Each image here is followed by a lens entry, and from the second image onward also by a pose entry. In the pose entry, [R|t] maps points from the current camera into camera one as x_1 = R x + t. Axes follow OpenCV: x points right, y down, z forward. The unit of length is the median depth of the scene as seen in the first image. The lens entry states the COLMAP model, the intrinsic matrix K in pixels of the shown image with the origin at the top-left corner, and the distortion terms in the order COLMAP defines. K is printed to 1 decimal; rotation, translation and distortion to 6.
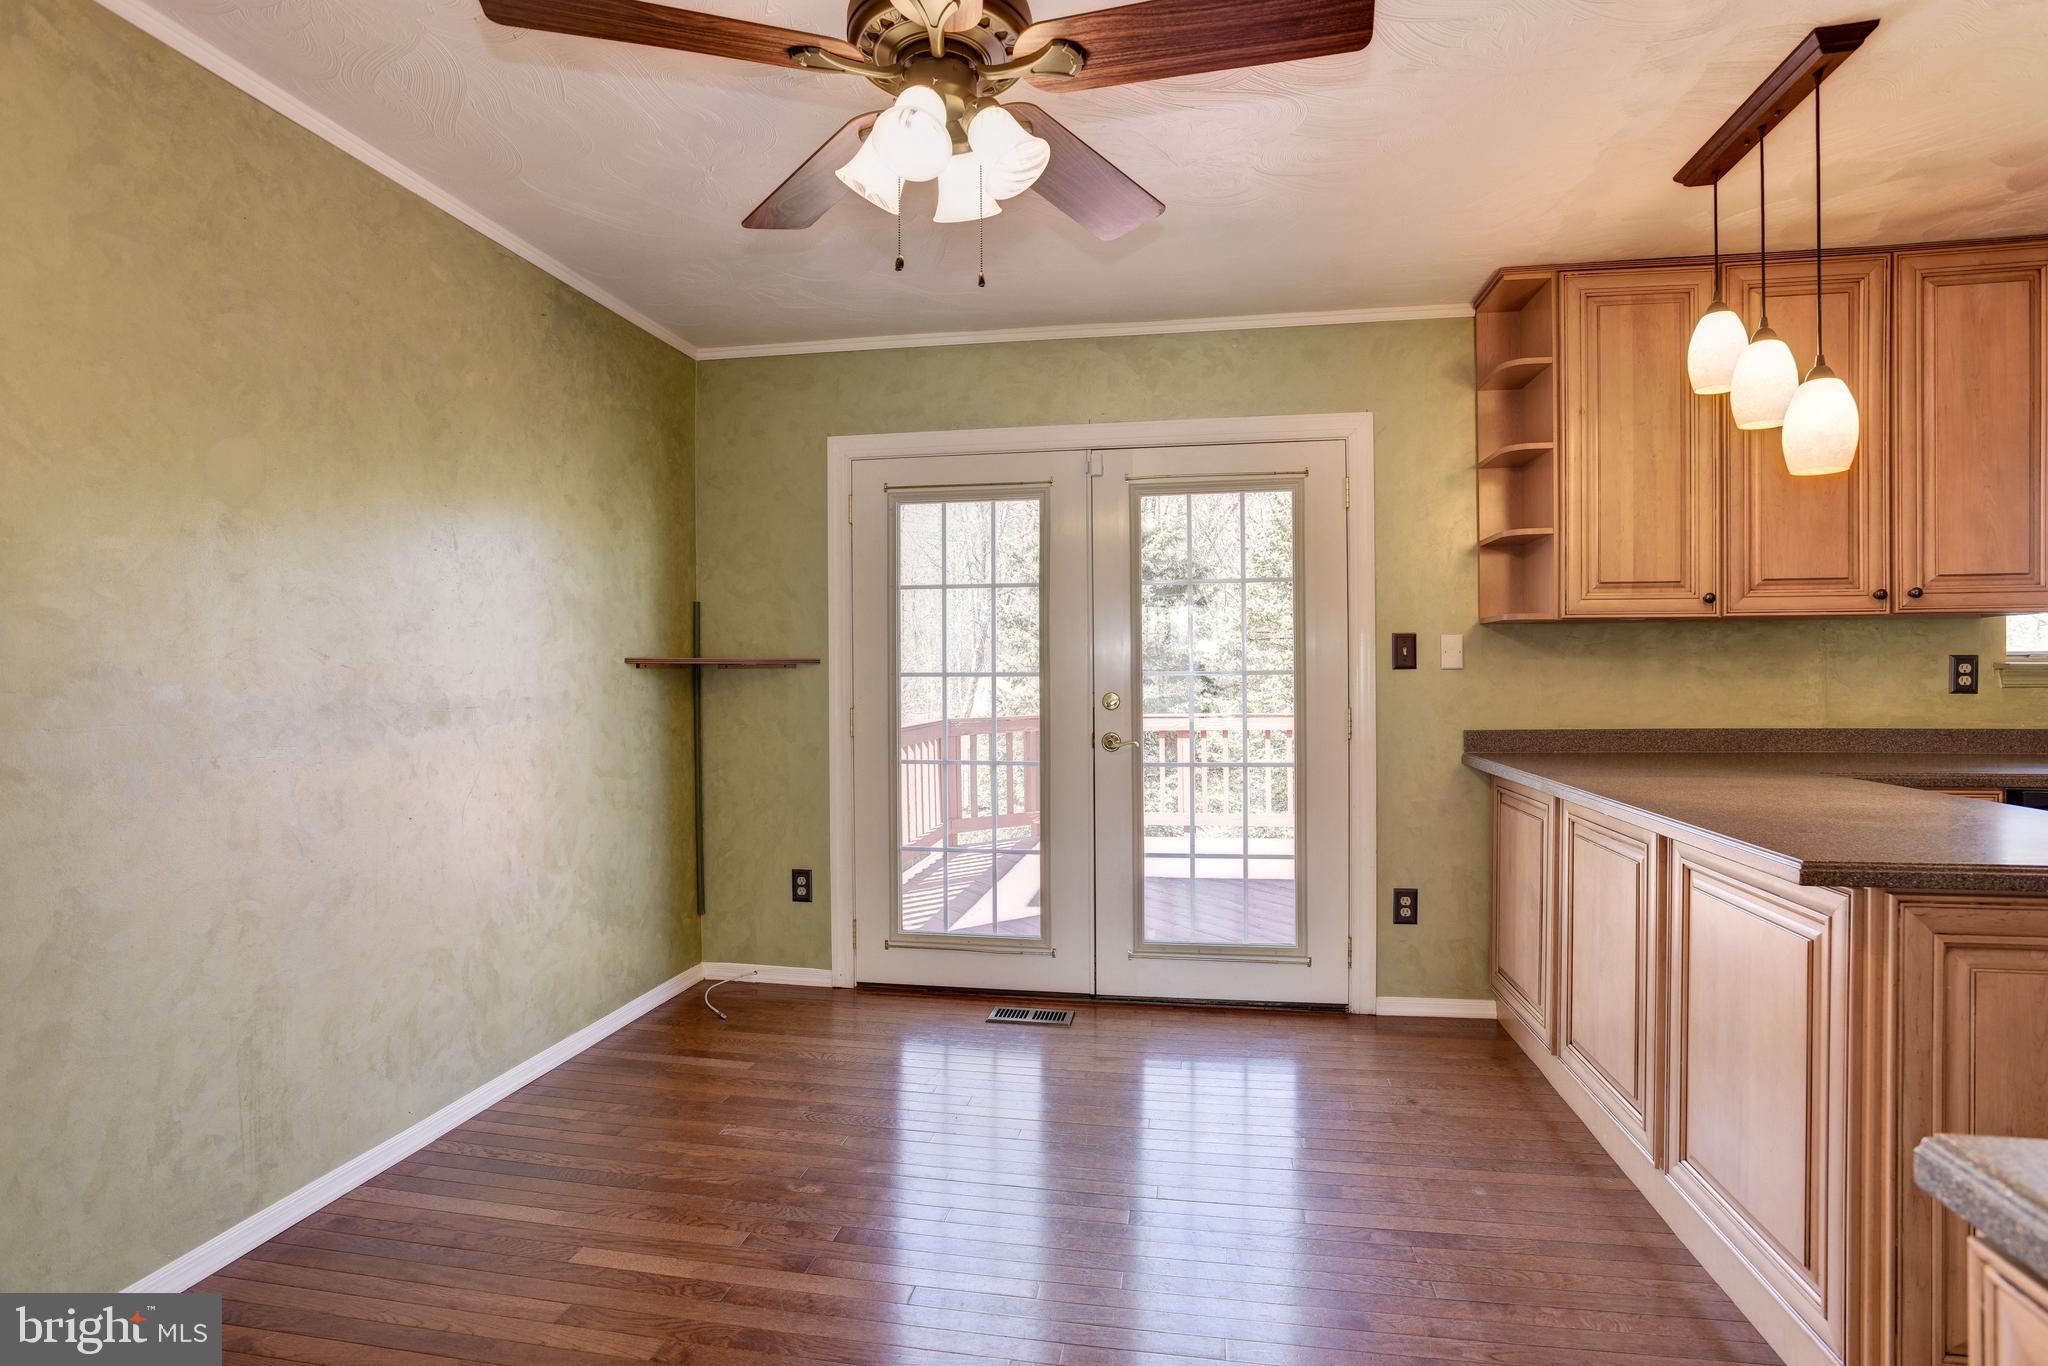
lens RADIAL K [[1004.3, 0, 1086.0], [0, 1004.3, 678.8], [0, 0, 1]] dist [-0.027338, 0.011079]
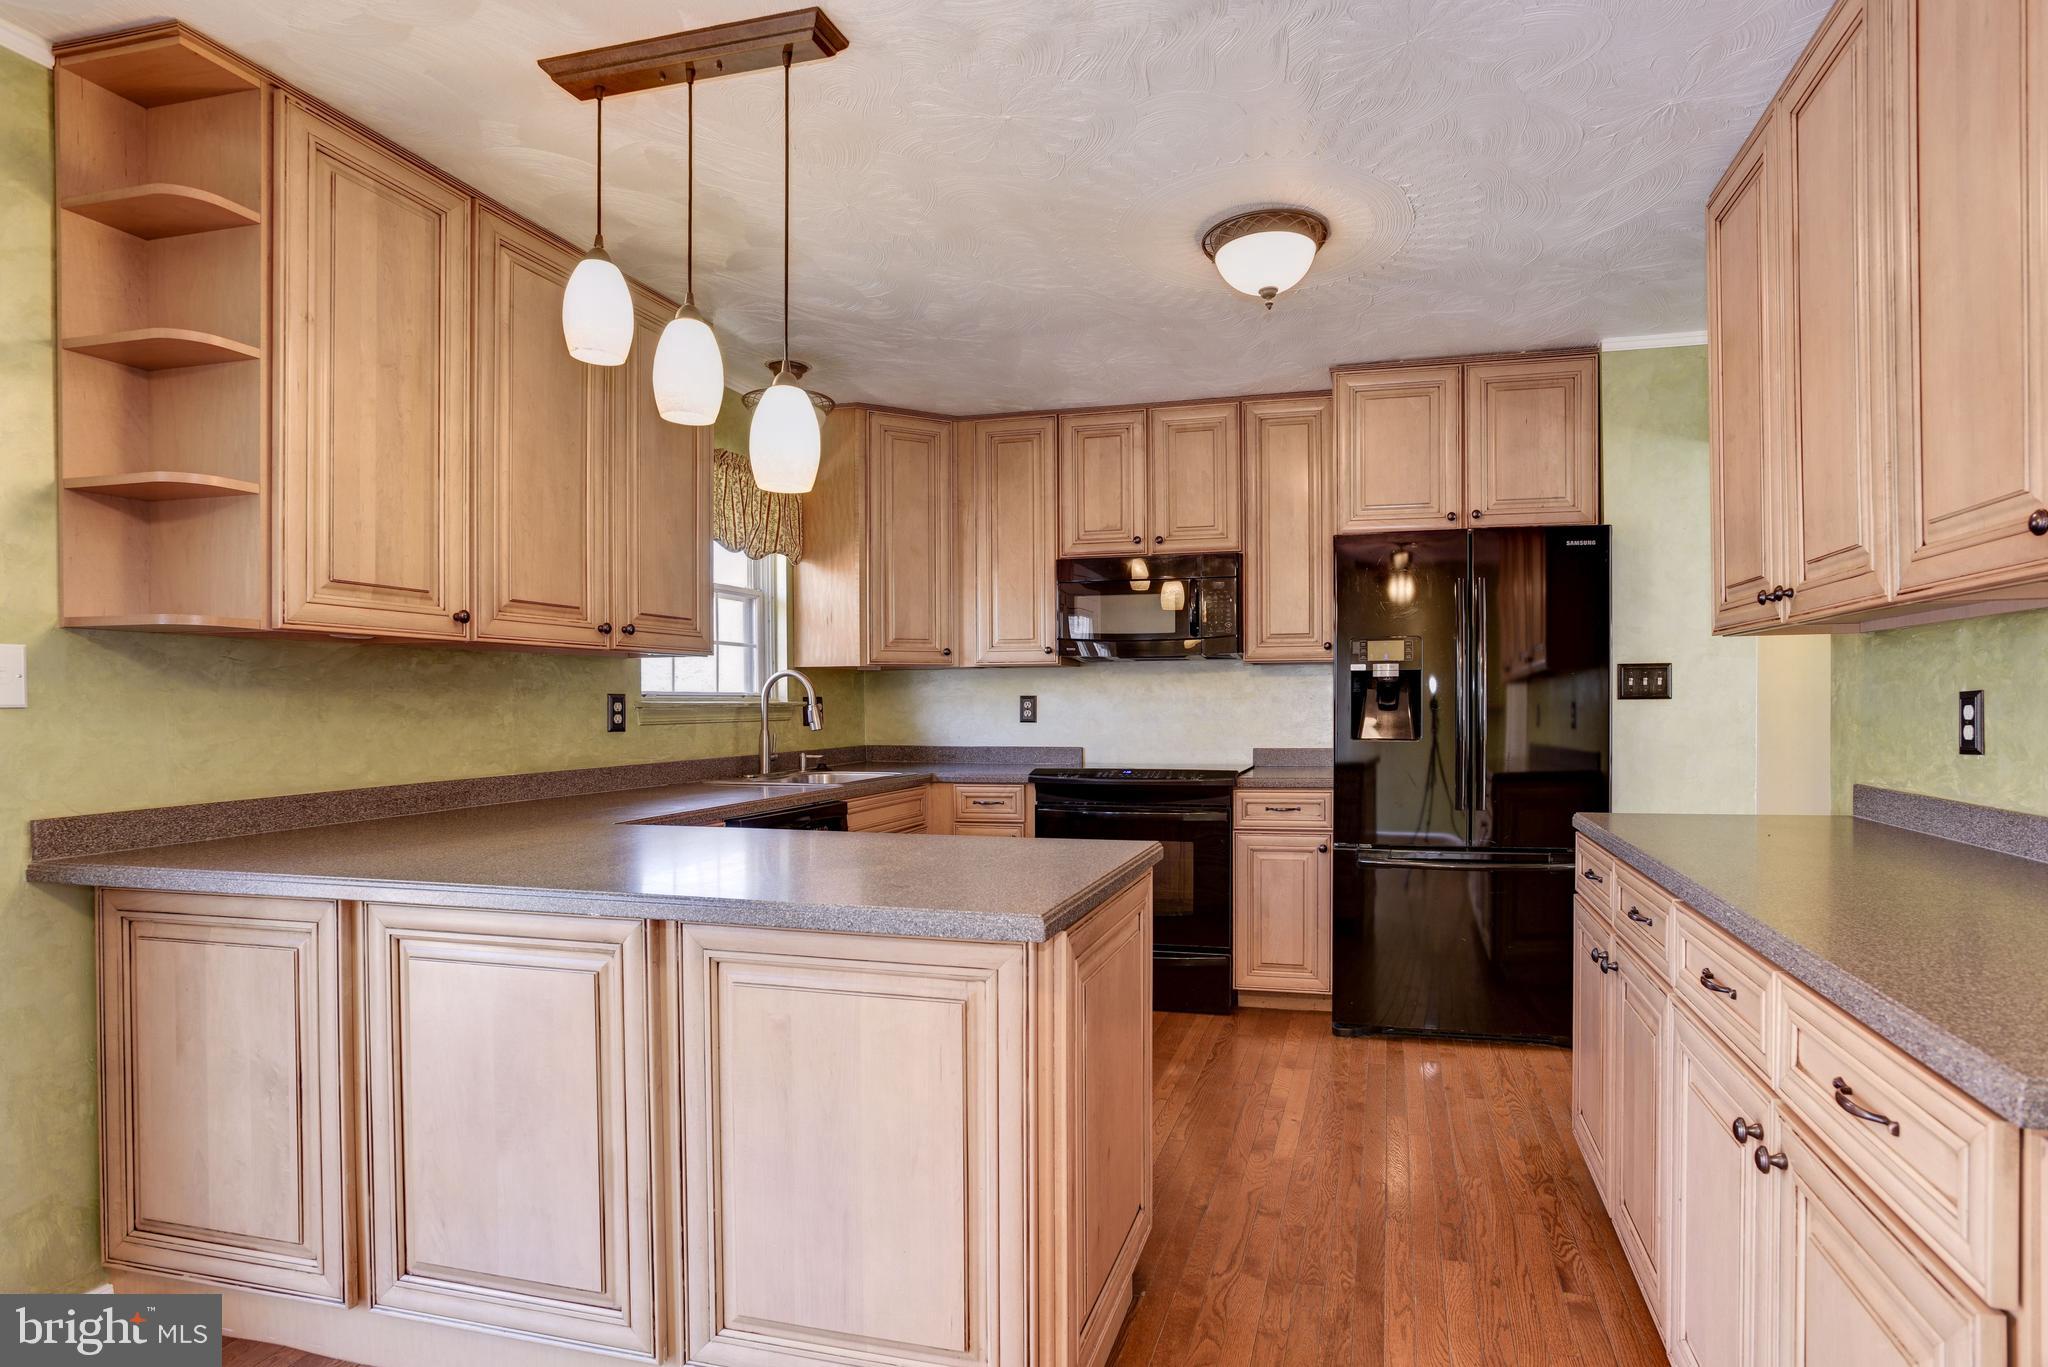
lens RADIAL K [[1059.0, 0, 1085.9], [0, 1059.0, 713.3], [0, 0, 1]] dist [-0.014354, 0.001302]
pose [[0.129885, -0.005167, 0.991516, -0.113509], [0.011625, 0.999926, 0.003688, -0.002299], [-0.991461, 0.011048, 0.129936, 0.357981]]
